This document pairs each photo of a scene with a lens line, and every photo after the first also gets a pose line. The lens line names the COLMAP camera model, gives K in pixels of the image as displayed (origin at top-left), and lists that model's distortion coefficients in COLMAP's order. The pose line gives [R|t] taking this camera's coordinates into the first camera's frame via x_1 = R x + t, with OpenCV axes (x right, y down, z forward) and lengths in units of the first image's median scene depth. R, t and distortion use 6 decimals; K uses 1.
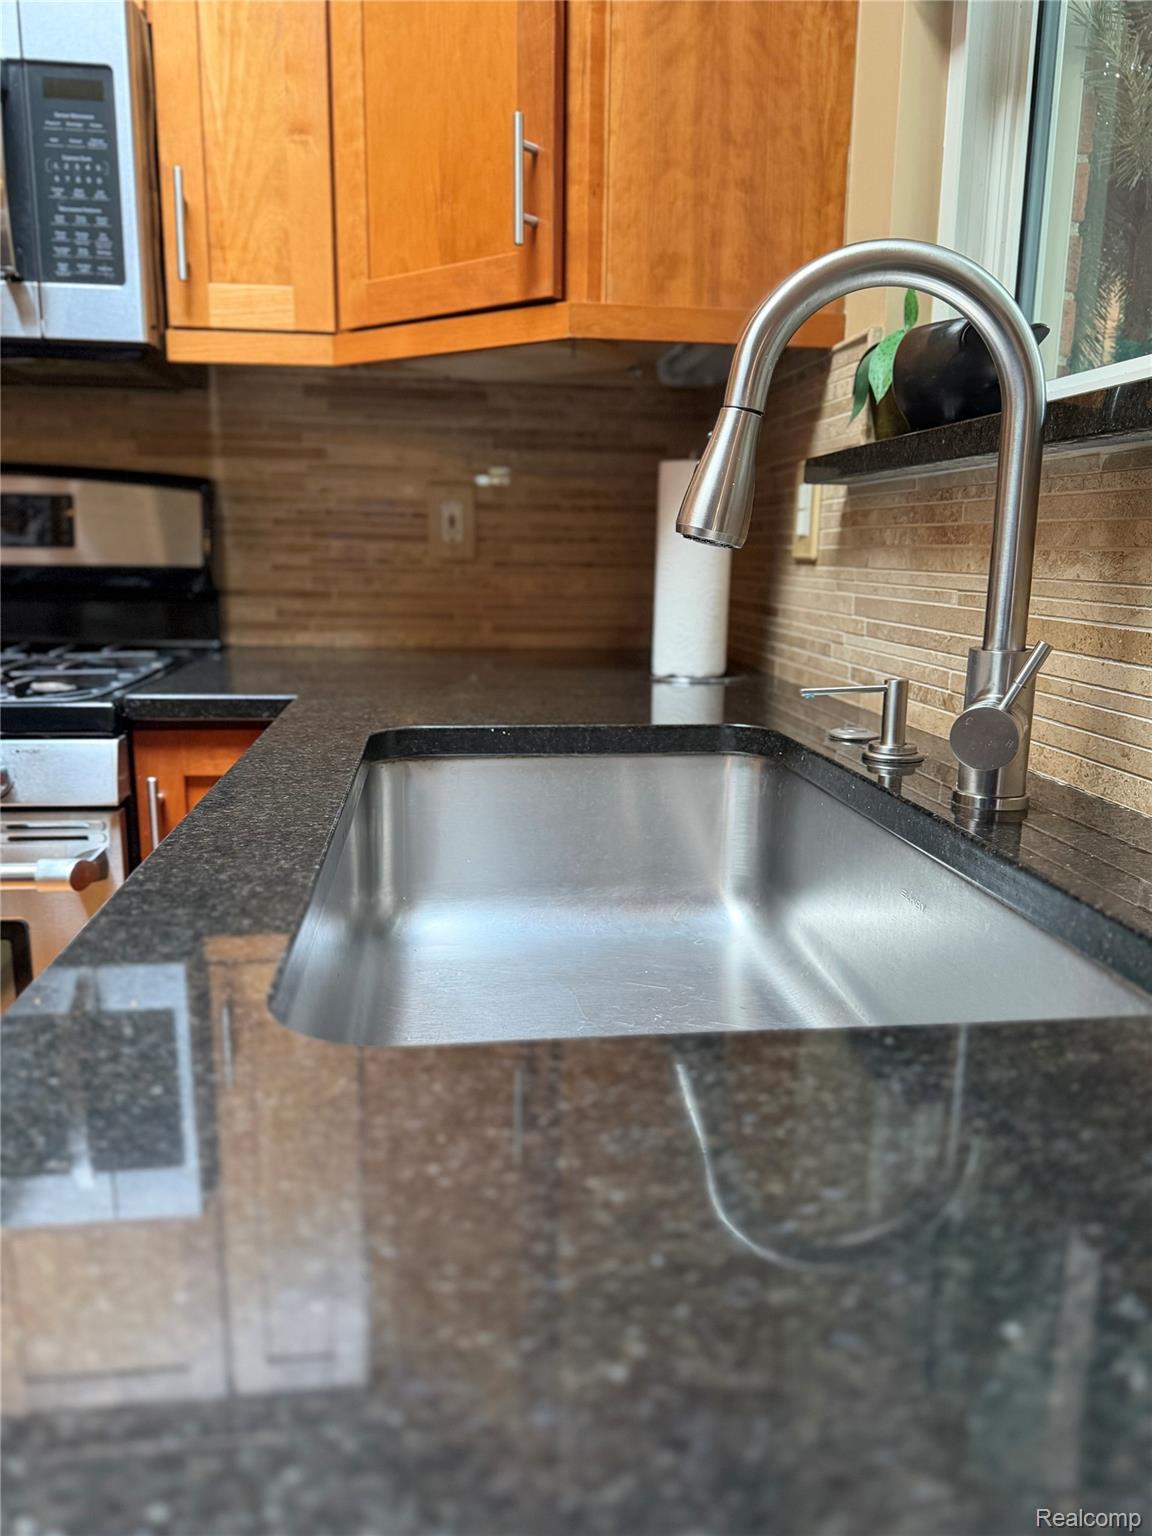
lens RADIAL K [[1088.1, 0, 571.5], [0, 1088.1, 771.2], [0, 0, 1]] dist [0.001332, -0.013576]
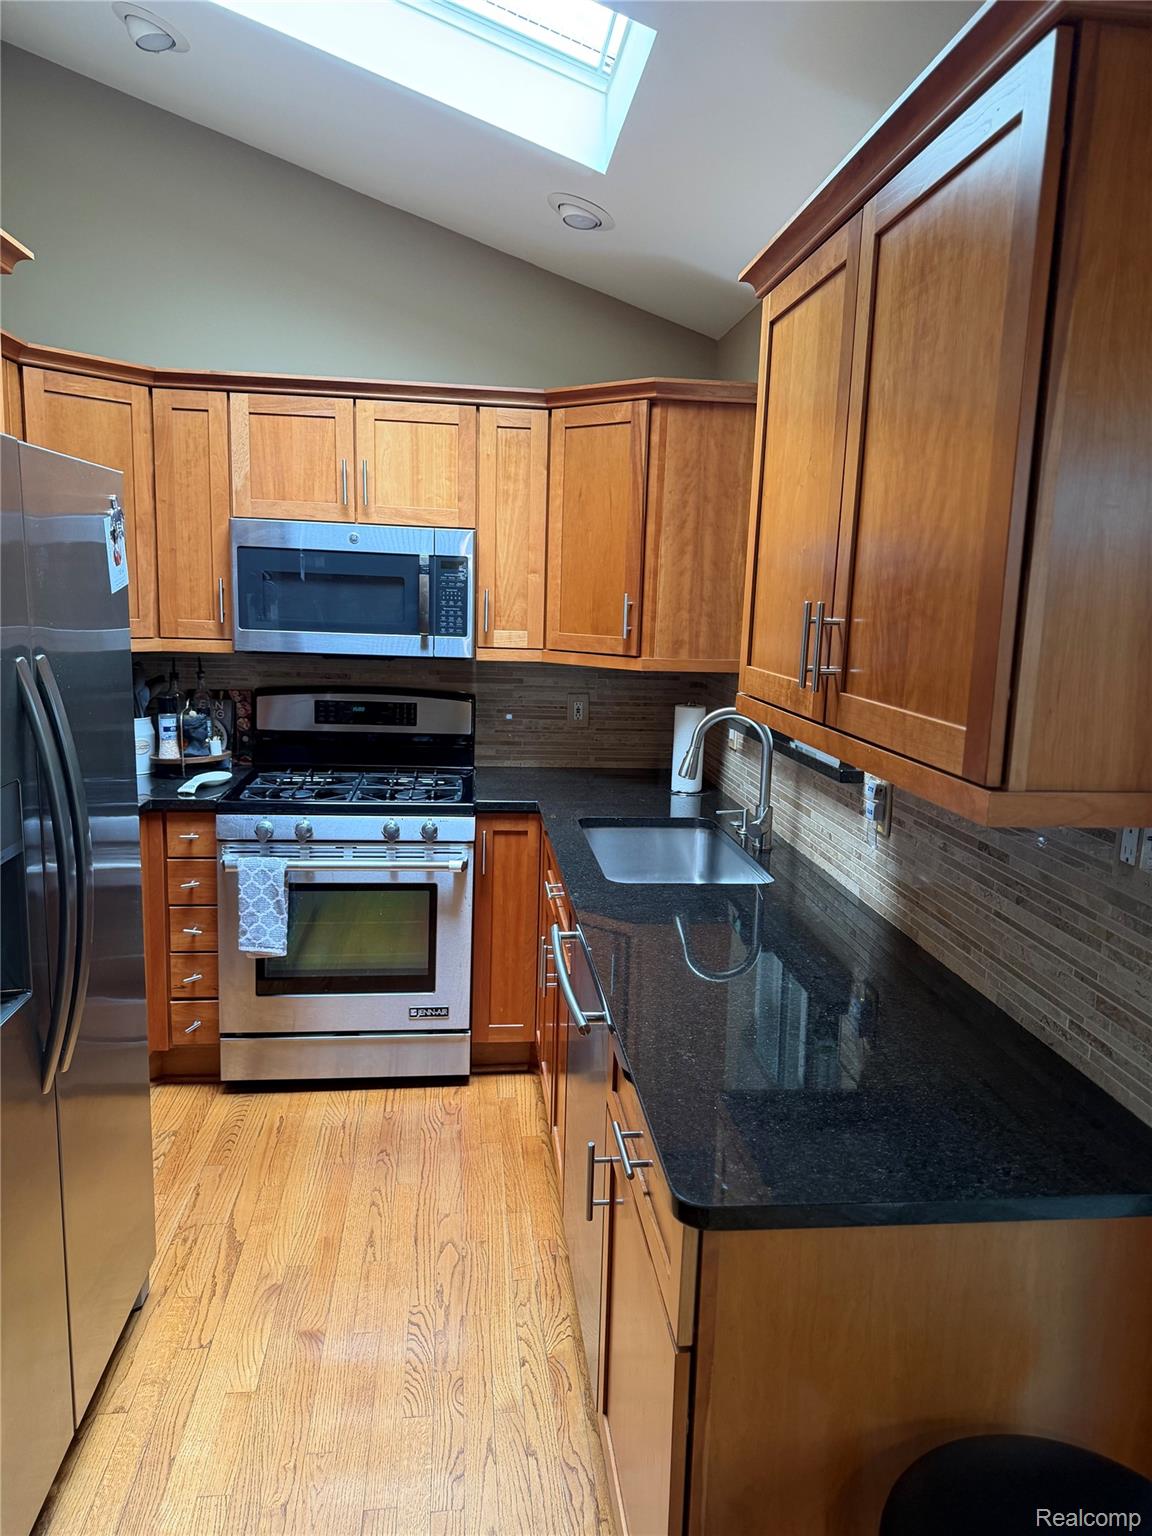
lens RADIAL K [[1058.2, 0, 579.8], [0, 1058.2, 772.9], [0, 0, 1]] dist [0.154344, -0.345032]
pose [[0.999779, 0.019705, -0.007297, -0.123313], [-0.019934, 0.999263, -0.032811, -0.052952], [0.006645, 0.032949, 0.999435, -1.508542]]
